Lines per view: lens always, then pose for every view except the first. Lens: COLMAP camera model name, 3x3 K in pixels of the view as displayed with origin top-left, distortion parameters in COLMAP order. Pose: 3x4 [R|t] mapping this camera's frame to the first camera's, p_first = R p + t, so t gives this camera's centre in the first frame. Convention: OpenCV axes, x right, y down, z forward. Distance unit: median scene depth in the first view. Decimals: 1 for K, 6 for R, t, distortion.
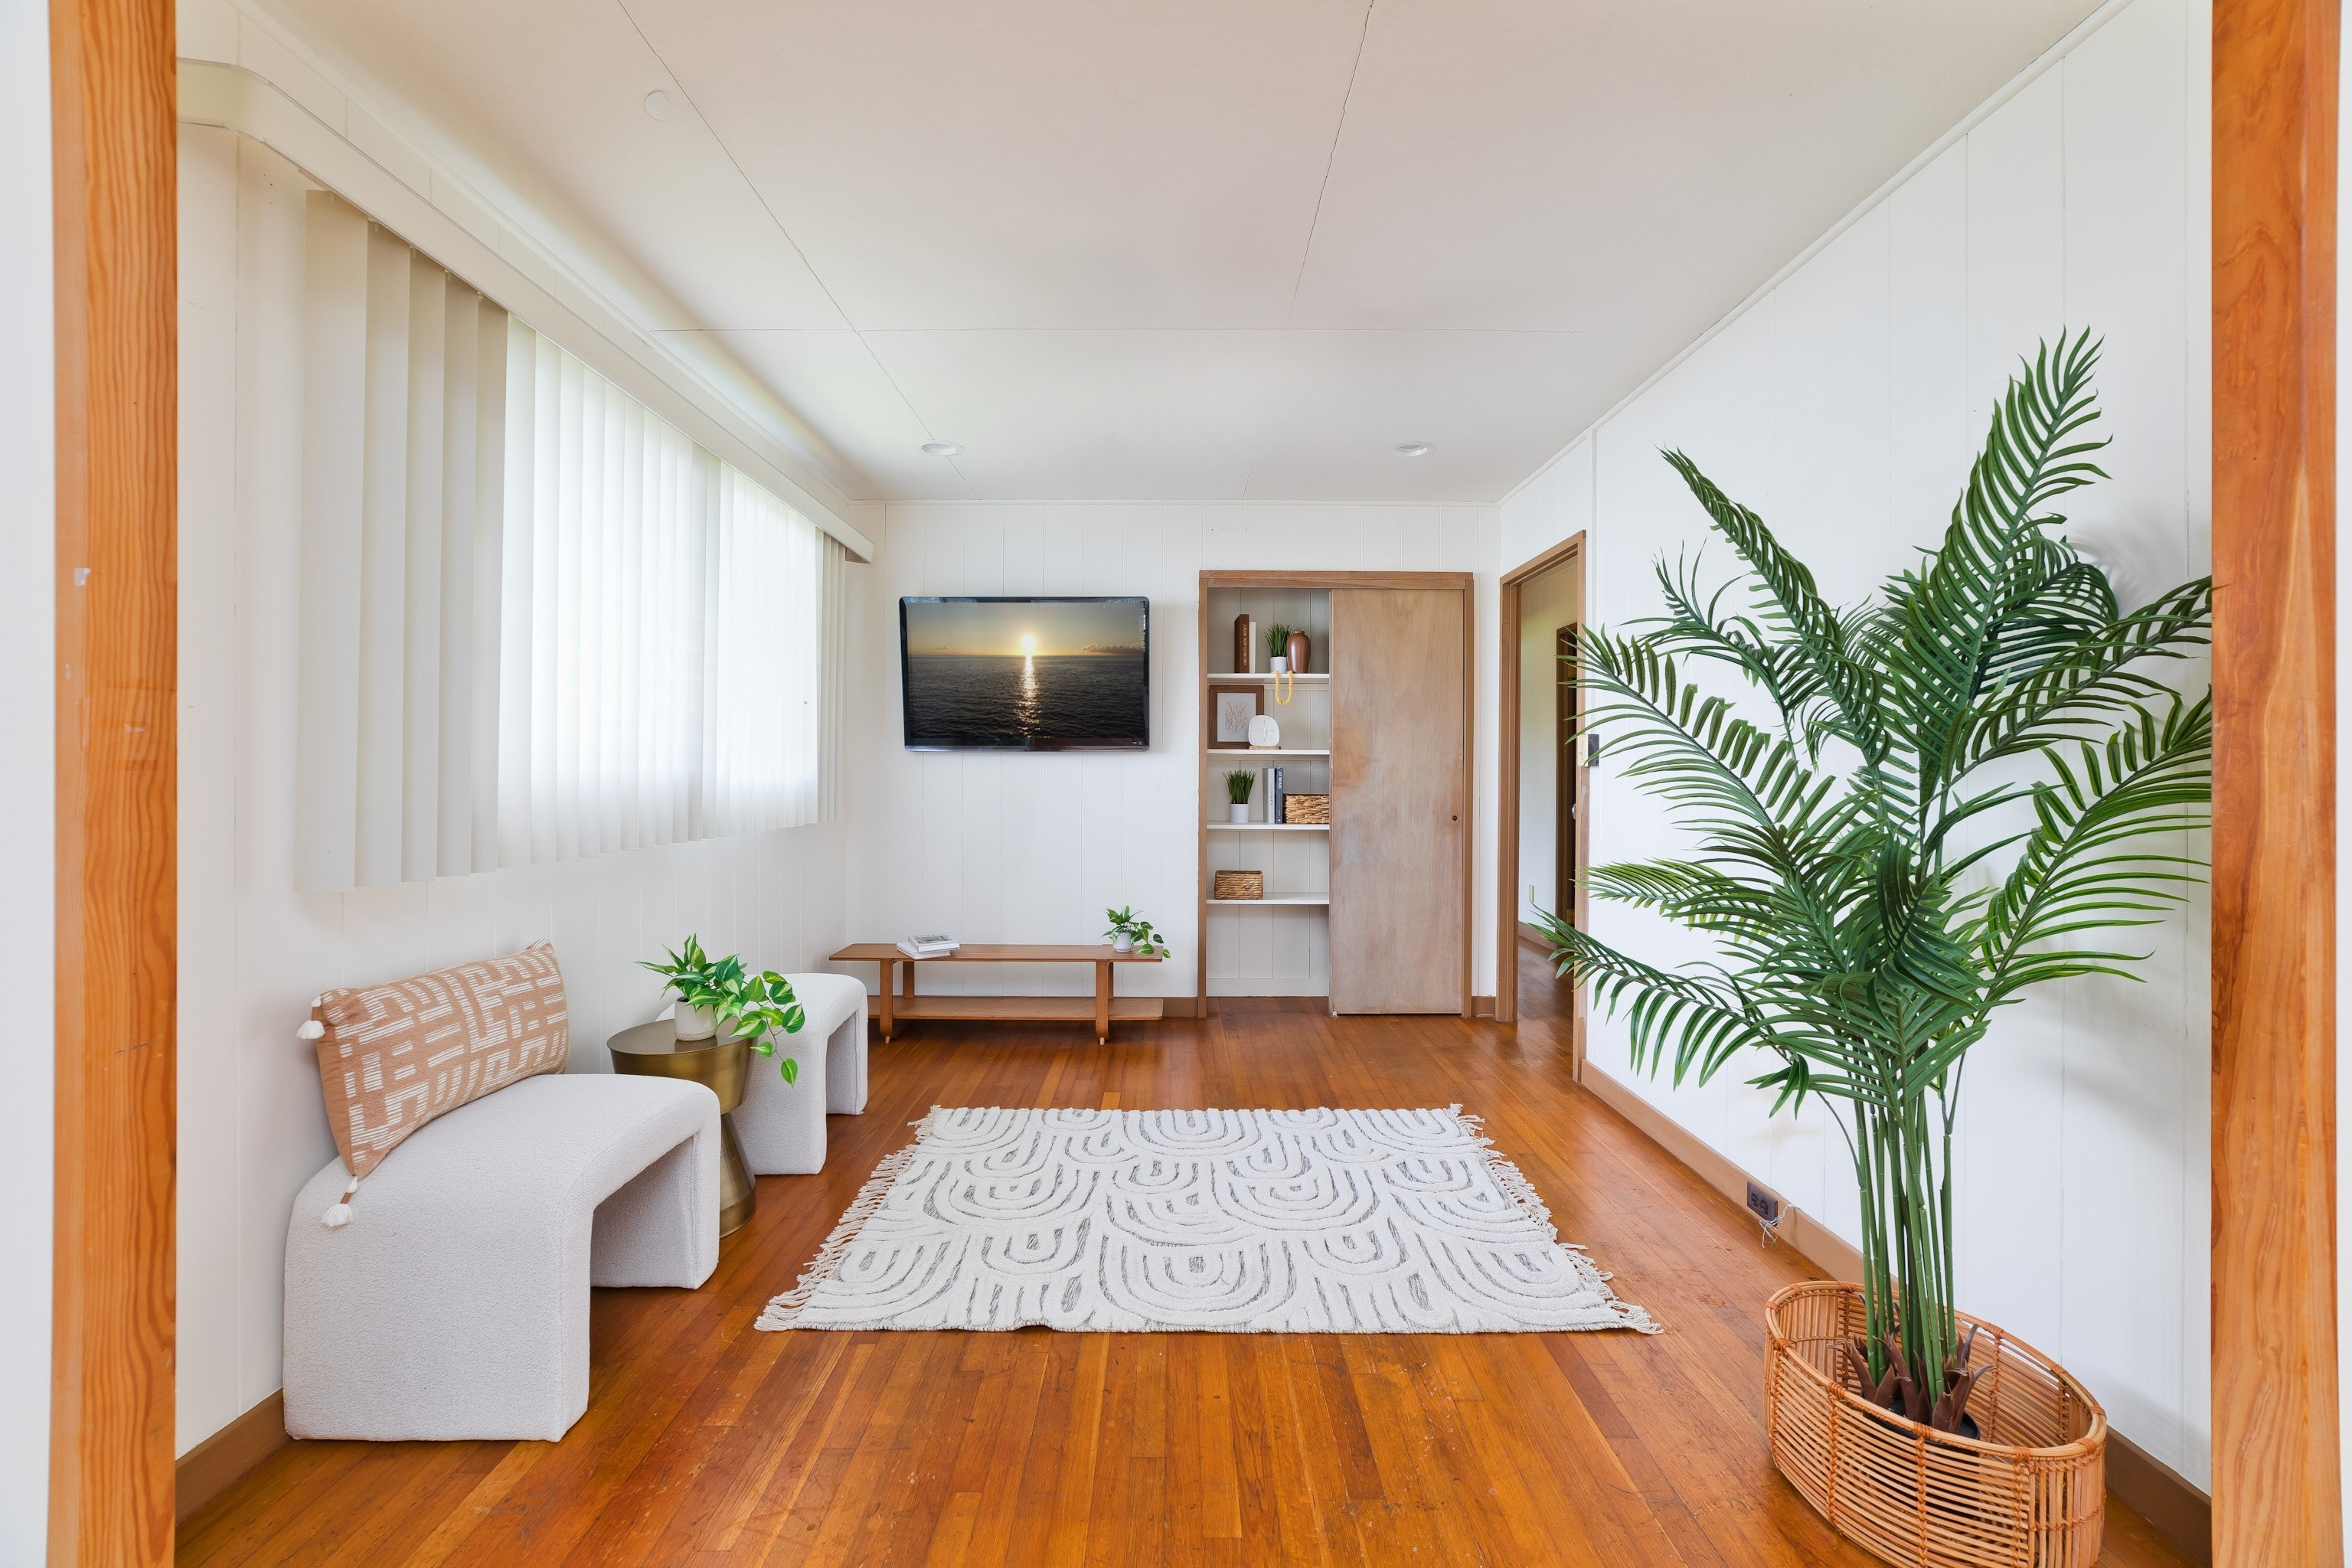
lens RADIAL K [[888.6, 0, 1167.6], [0, 888.6, 777.9], [0, 0, 1]] dist [-0.007423, 0.000350]
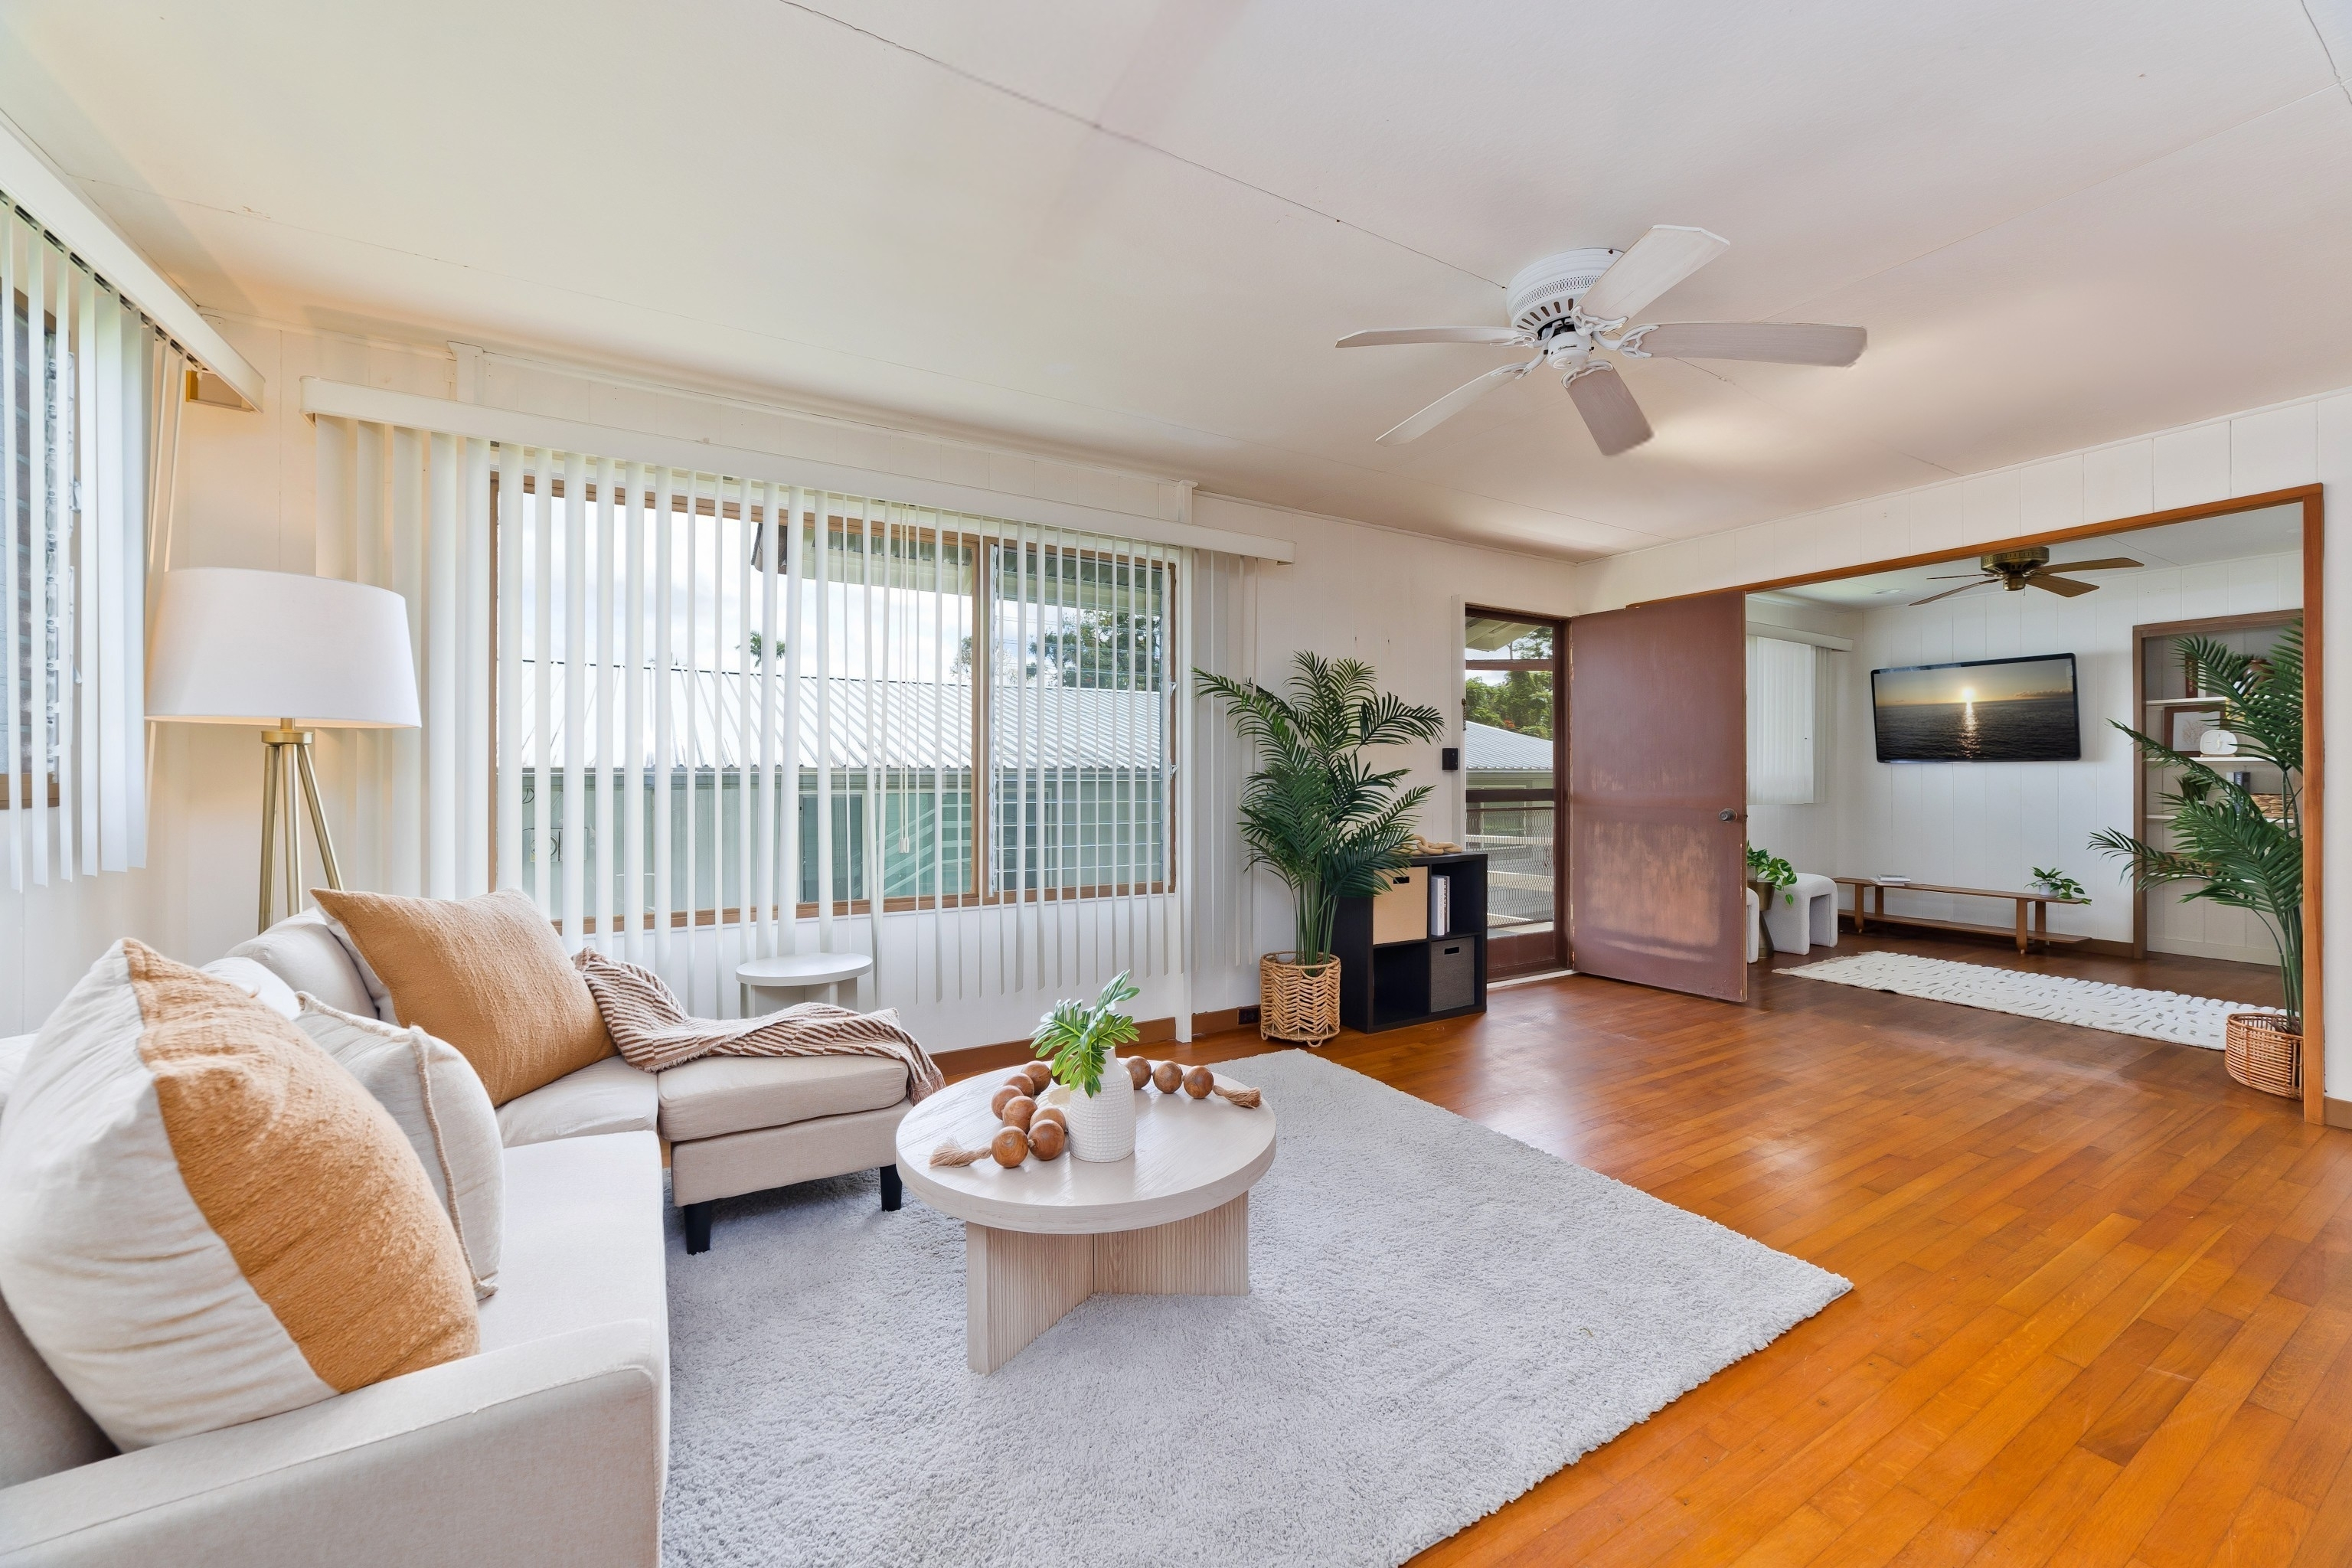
lens RADIAL K [[888.6, 0, 1163.7], [0, 888.6, 770.7], [0, 0, 1]] dist [-0.007423, 0.000350]
pose [[0.489457, -0.021171, -0.871770, 0.496241], [0.012112, 0.999774, -0.017479, -0.009338], [0.871943, -0.002004, 0.489603, -0.977254]]
